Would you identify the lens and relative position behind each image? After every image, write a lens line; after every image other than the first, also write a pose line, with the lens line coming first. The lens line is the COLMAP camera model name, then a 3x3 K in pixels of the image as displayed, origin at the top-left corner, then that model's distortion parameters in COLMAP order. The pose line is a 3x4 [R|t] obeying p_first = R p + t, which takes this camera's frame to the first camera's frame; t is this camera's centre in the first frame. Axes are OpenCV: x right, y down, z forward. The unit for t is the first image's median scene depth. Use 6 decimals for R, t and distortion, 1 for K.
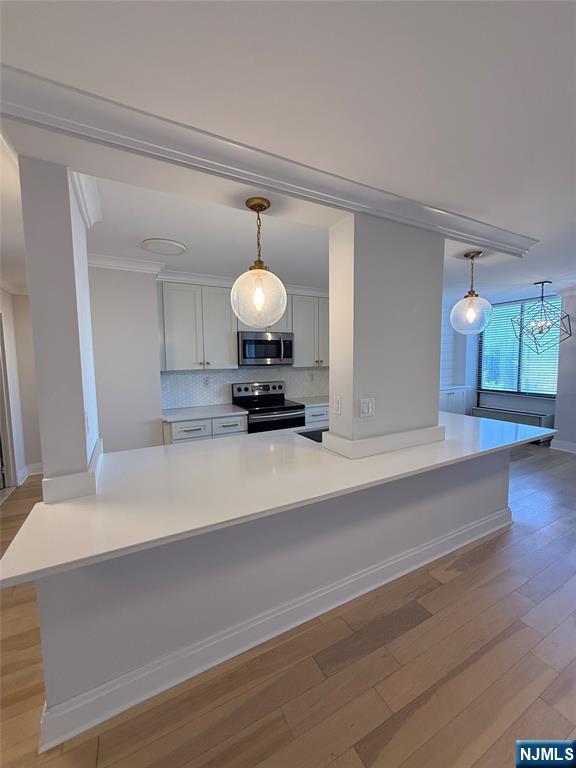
lens RADIAL K [[310.0, 0, 290.2], [0, 310.0, 382.9], [0, 0, 1]] dist [0.009591, 0.000276]
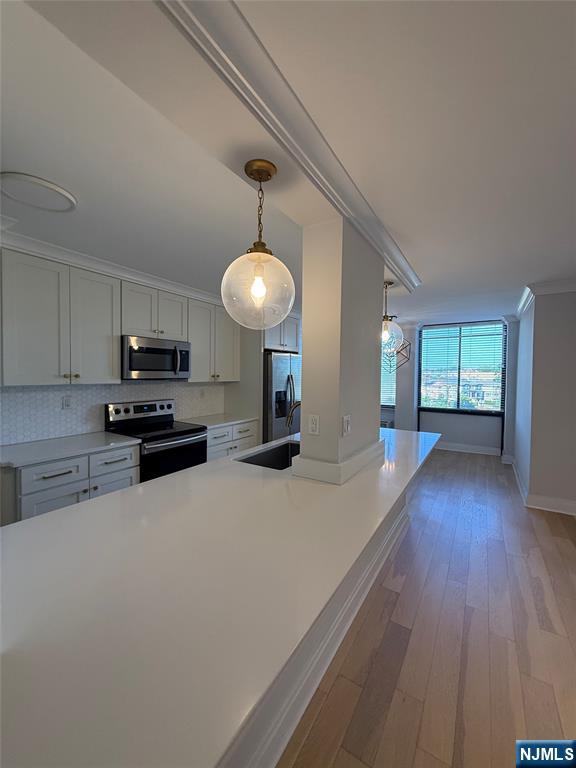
lens RADIAL K [[310.0, 0, 290.7], [0, 310.0, 383.7], [0, 0, 1]] dist [0.009591, 0.000276]
pose [[0.869049, 0.004273, 0.494707, -0.178084], [0.020161, 0.998826, -0.044044, -0.004074], [-0.494315, 0.048250, 0.867943, 0.133943]]
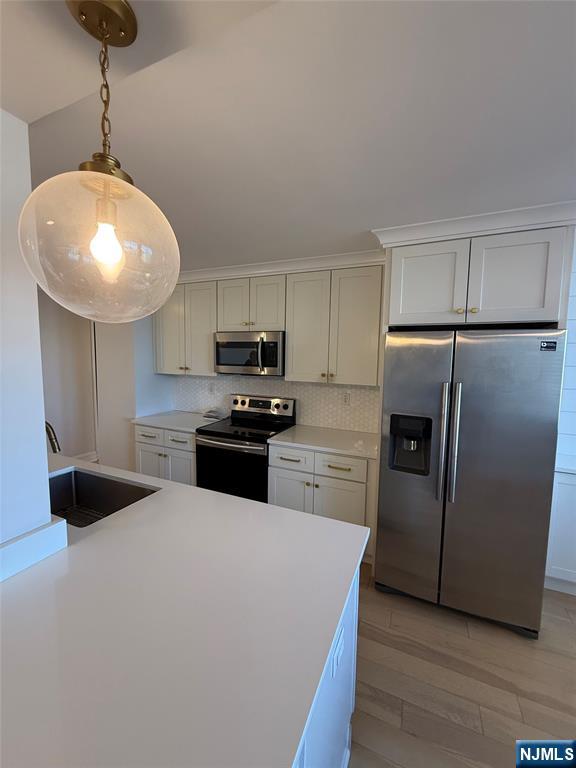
lens RADIAL K [[310.0, 0, 293.4], [0, 310.0, 381.6], [0, 0, 1]] dist [0.009591, 0.000276]
pose [[0.601246, 0.089682, -0.794015, 0.605036], [-0.090457, 0.994933, 0.043879, -0.086048], [0.793927, 0.045442, 0.606312, 0.641671]]
